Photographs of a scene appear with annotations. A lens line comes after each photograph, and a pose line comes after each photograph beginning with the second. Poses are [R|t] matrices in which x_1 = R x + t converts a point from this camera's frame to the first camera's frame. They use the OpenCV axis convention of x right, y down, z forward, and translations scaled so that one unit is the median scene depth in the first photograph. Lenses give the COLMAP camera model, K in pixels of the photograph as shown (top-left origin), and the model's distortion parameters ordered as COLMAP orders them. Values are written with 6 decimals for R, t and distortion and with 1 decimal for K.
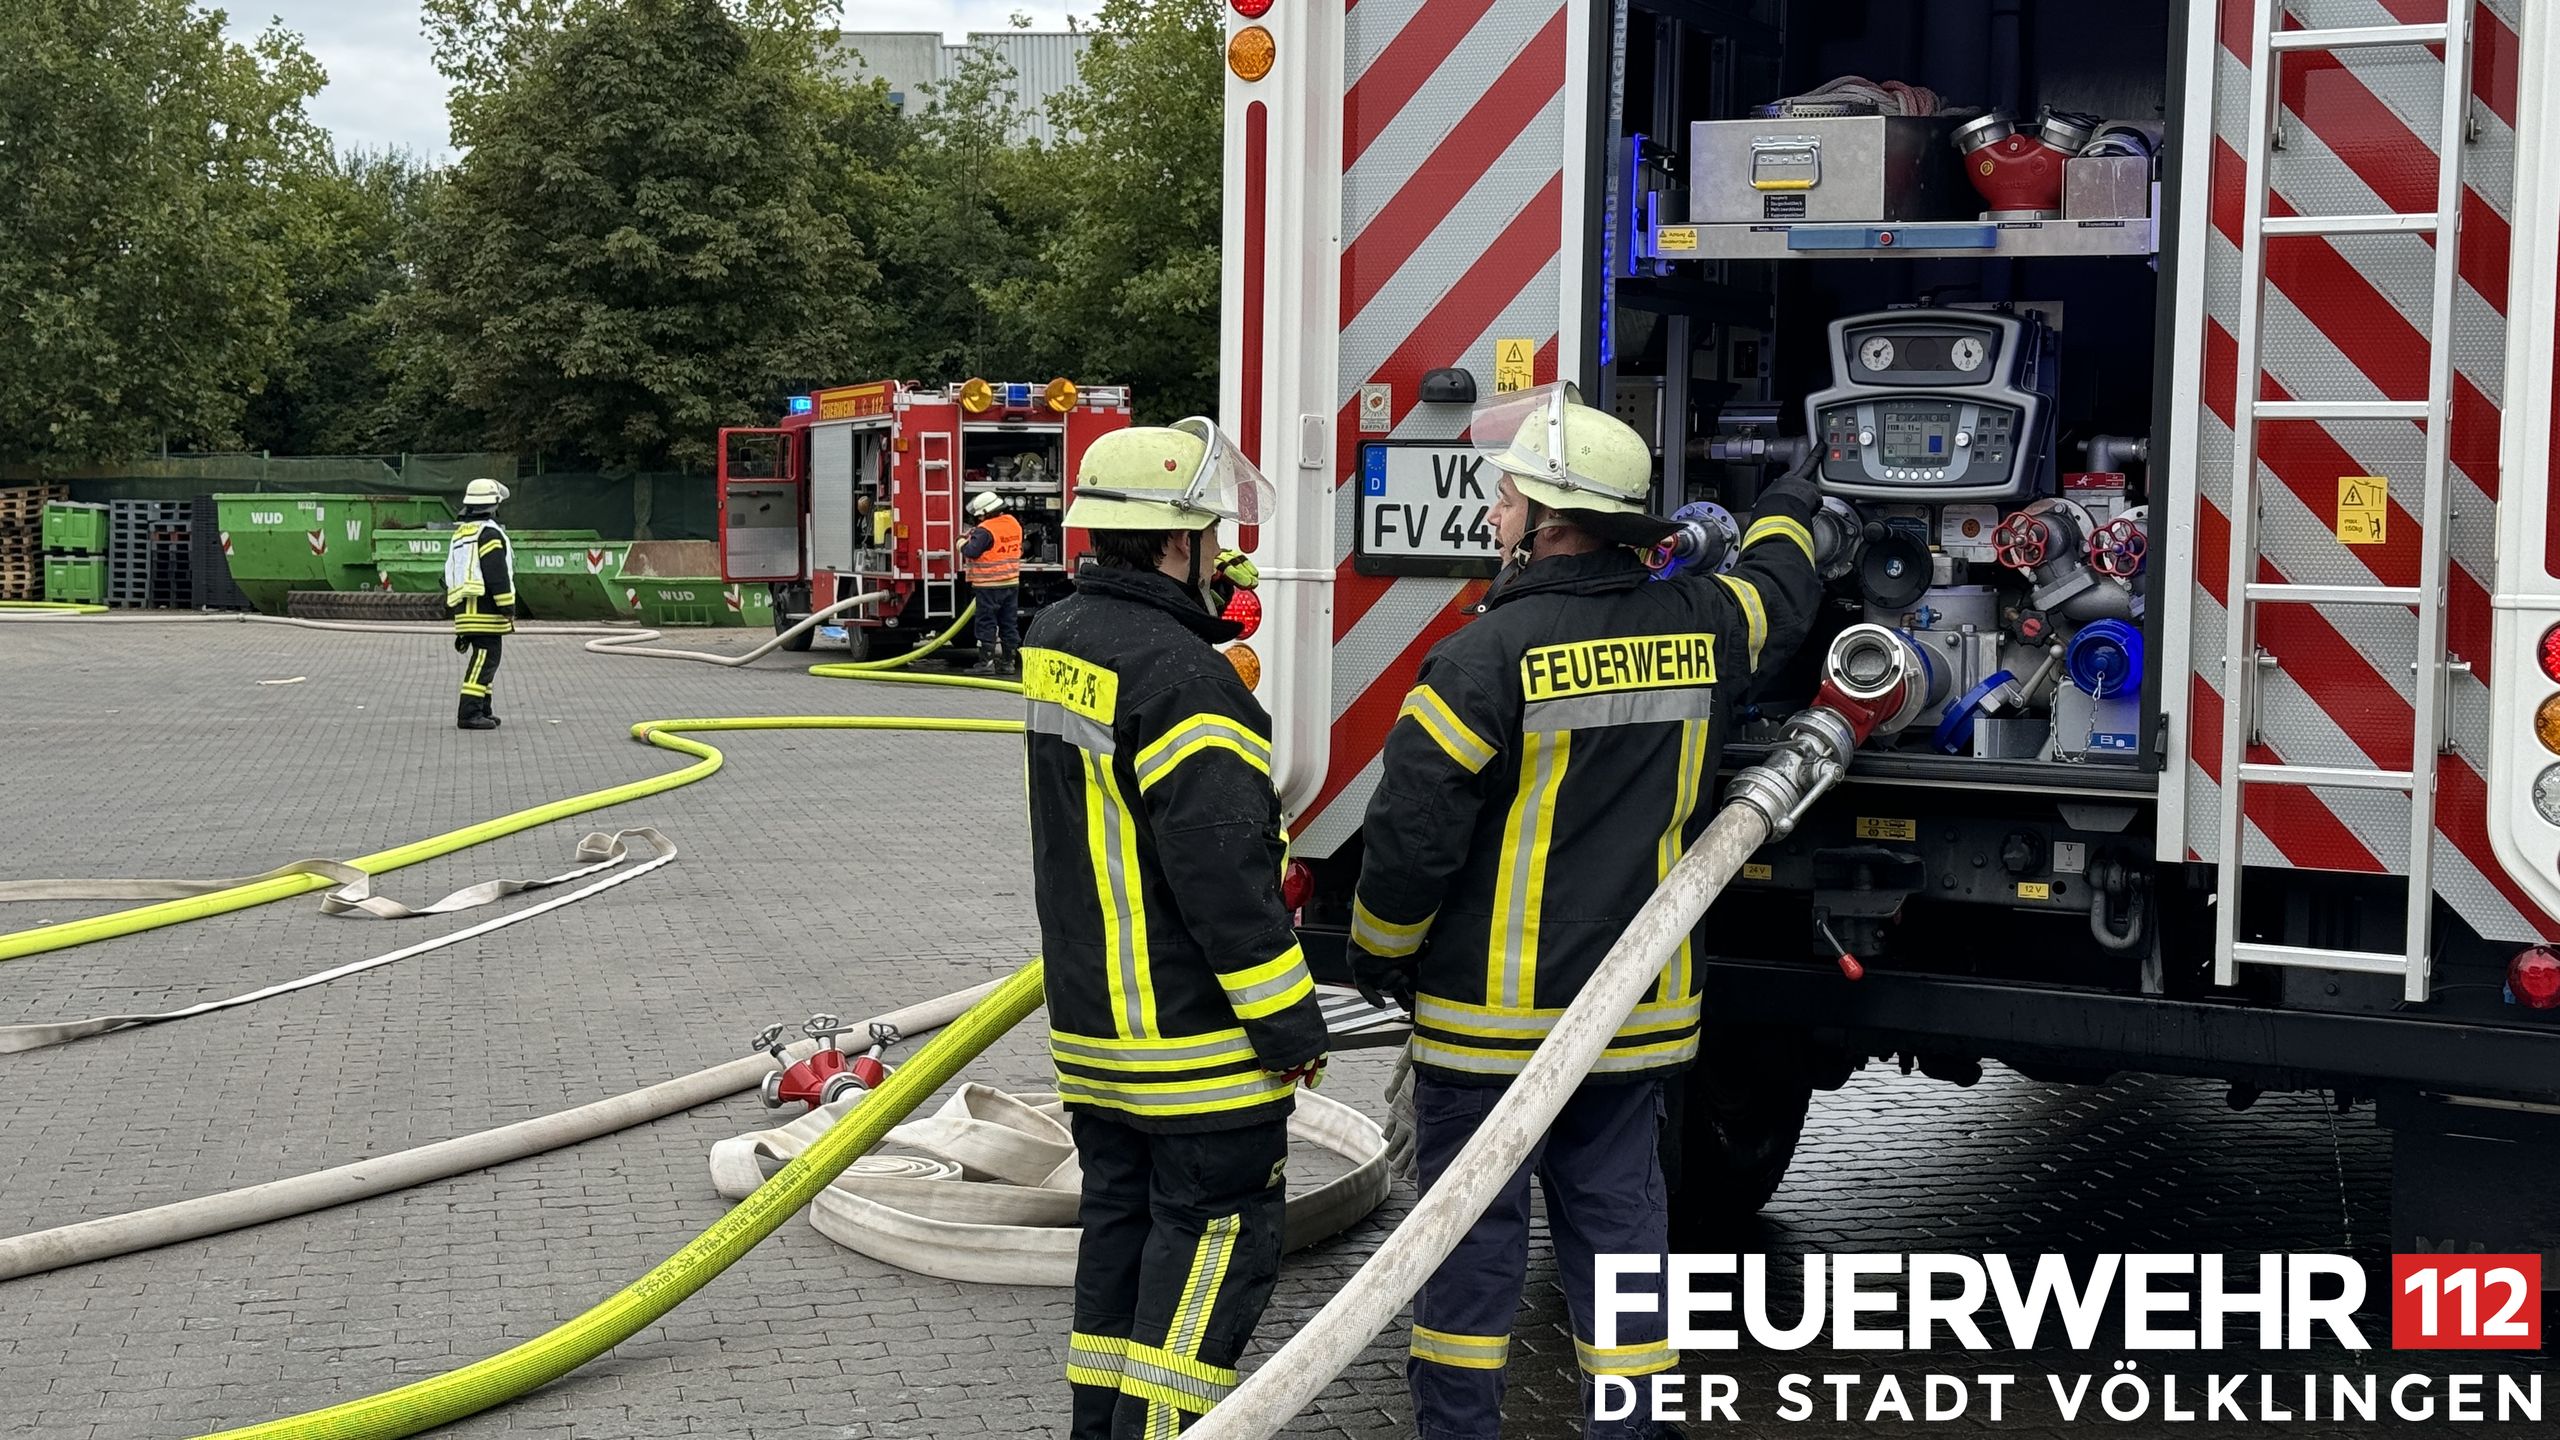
lens RADIAL K [[3521.3, 0, 1271.0], [0, 3521.3, 695.2], [0, 0, 1]] dist [0.073081, 0.000000]
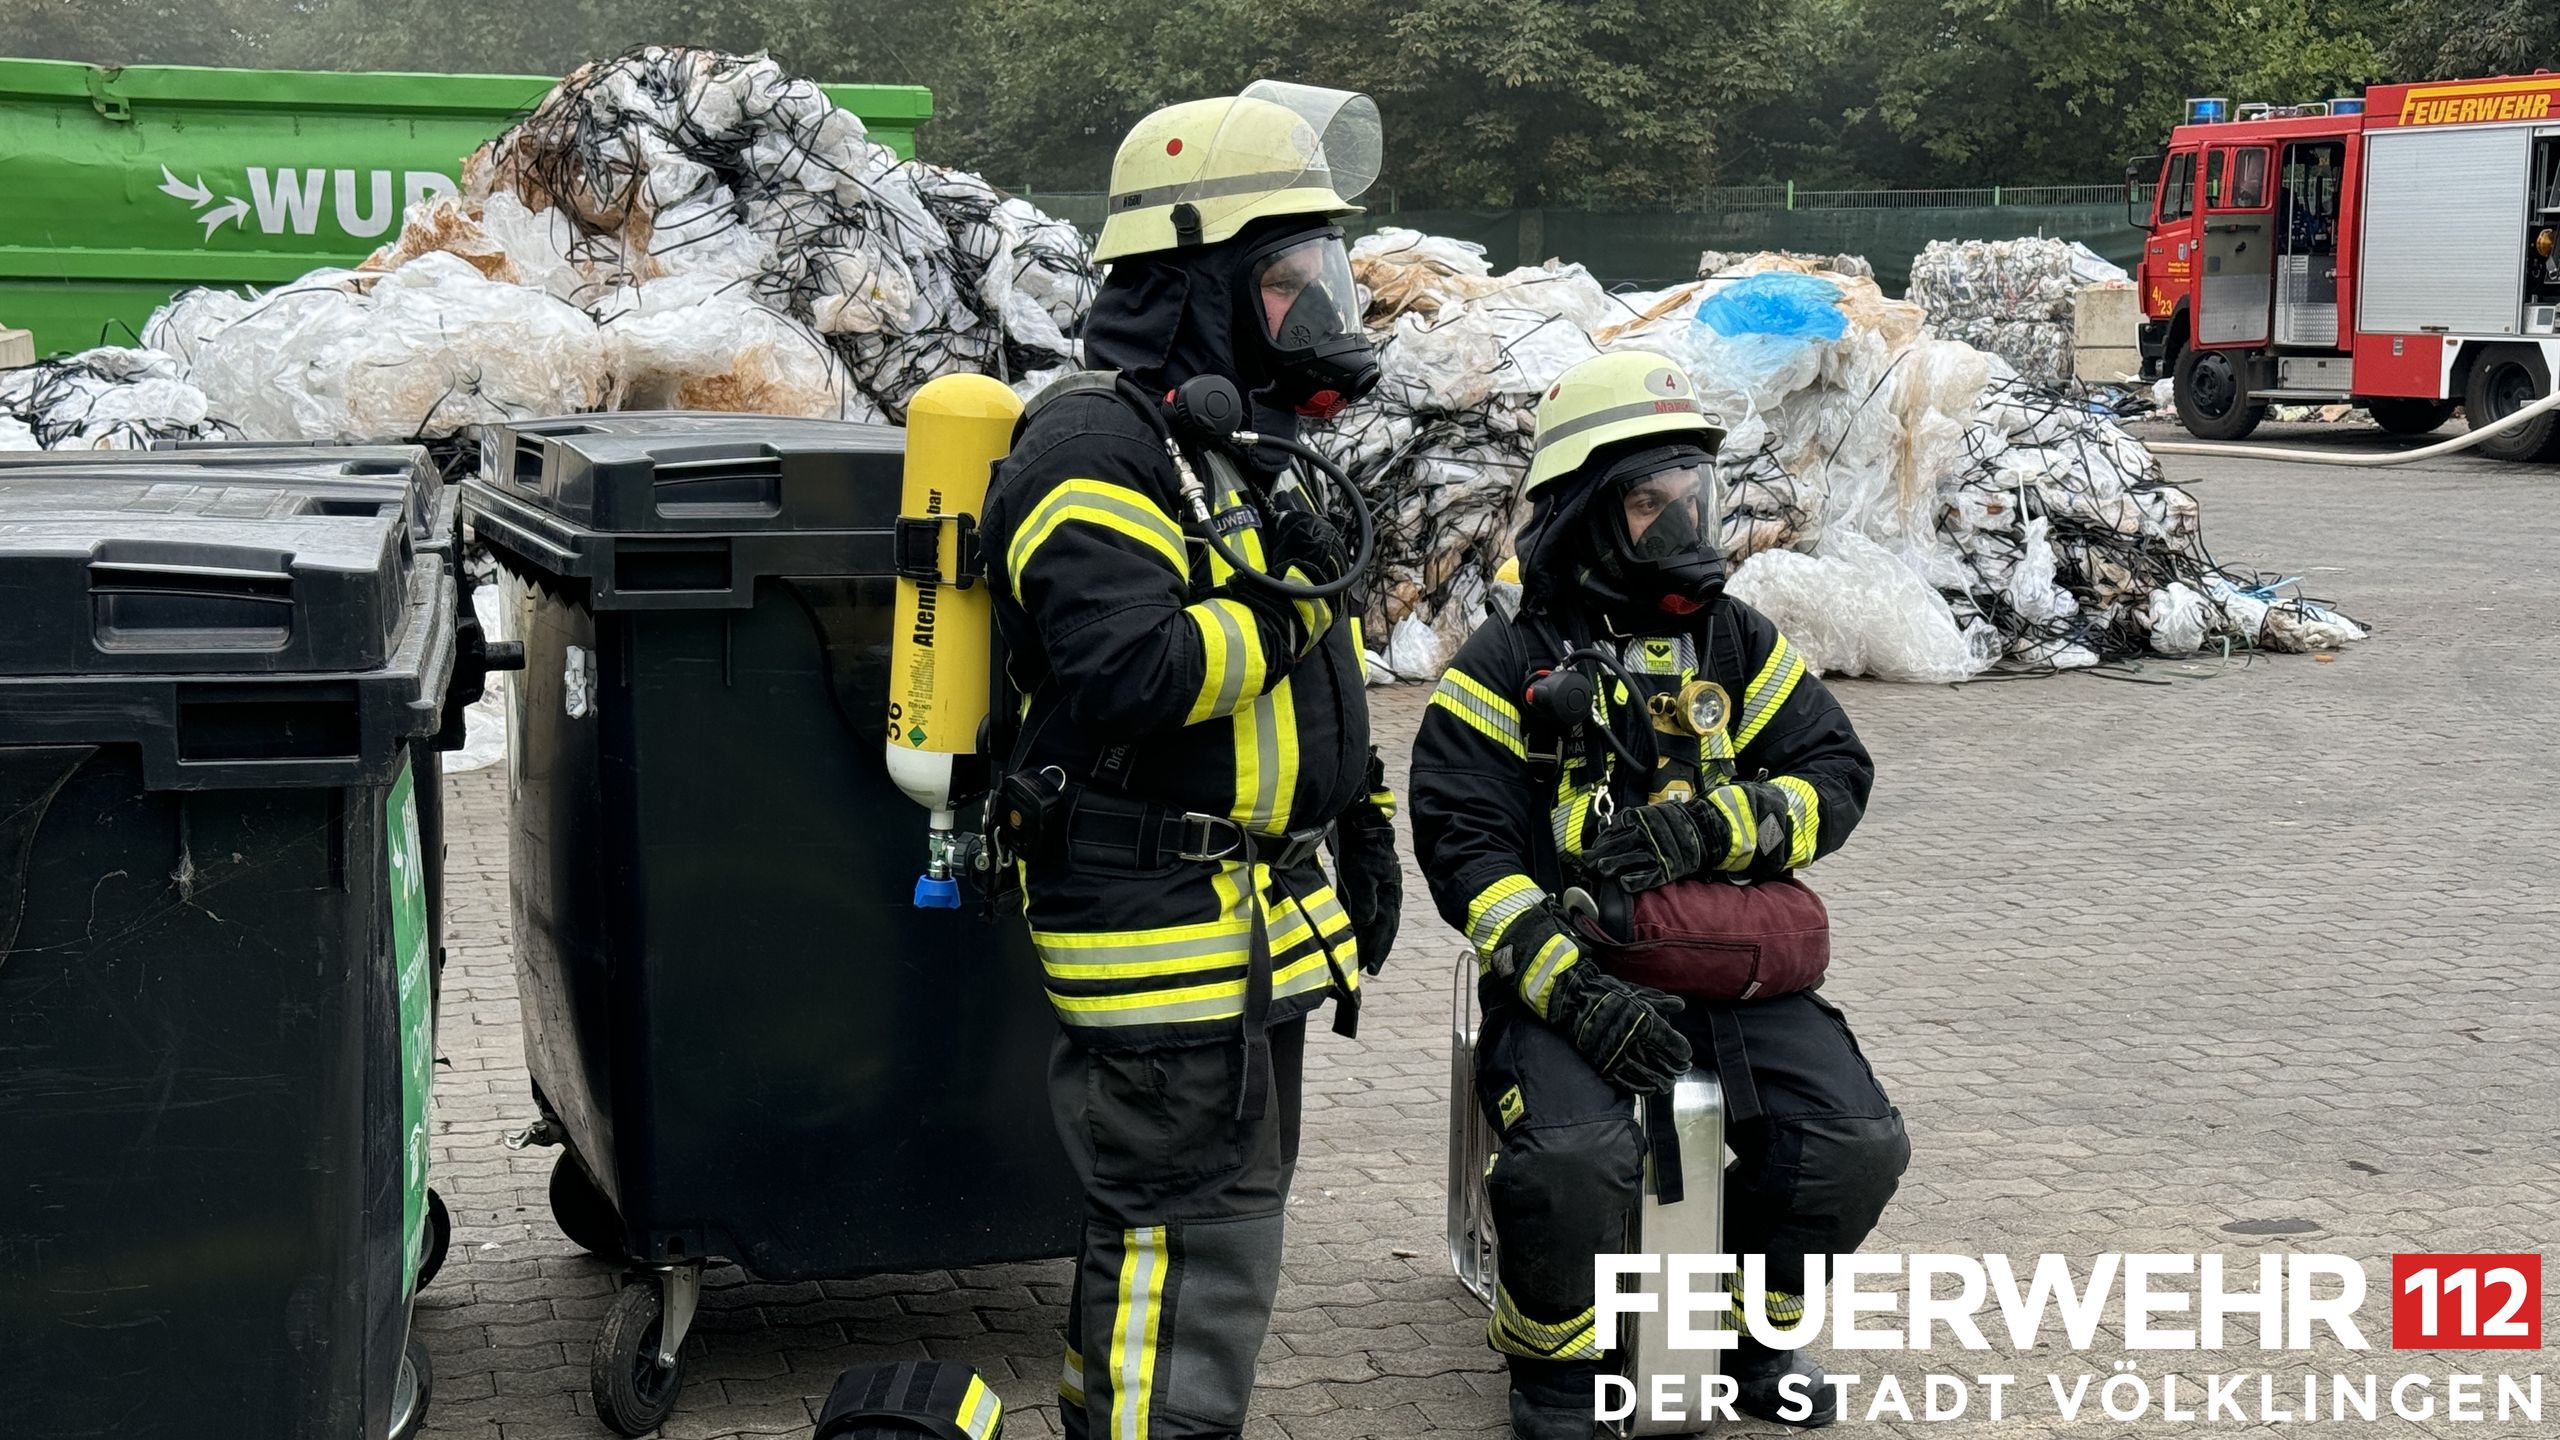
lens RADIAL K [[3521.3, 0, 1283.3], [0, 3521.3, 712.7], [0, 0, 1]] dist [0.073081, 0.000000]
pose [[0.997283, -0.009461, 0.073061, -0.304799], [0.003918, 0.997127, 0.075650, -0.009658], [-0.073567, -0.075158, 0.994454, 0.199068]]
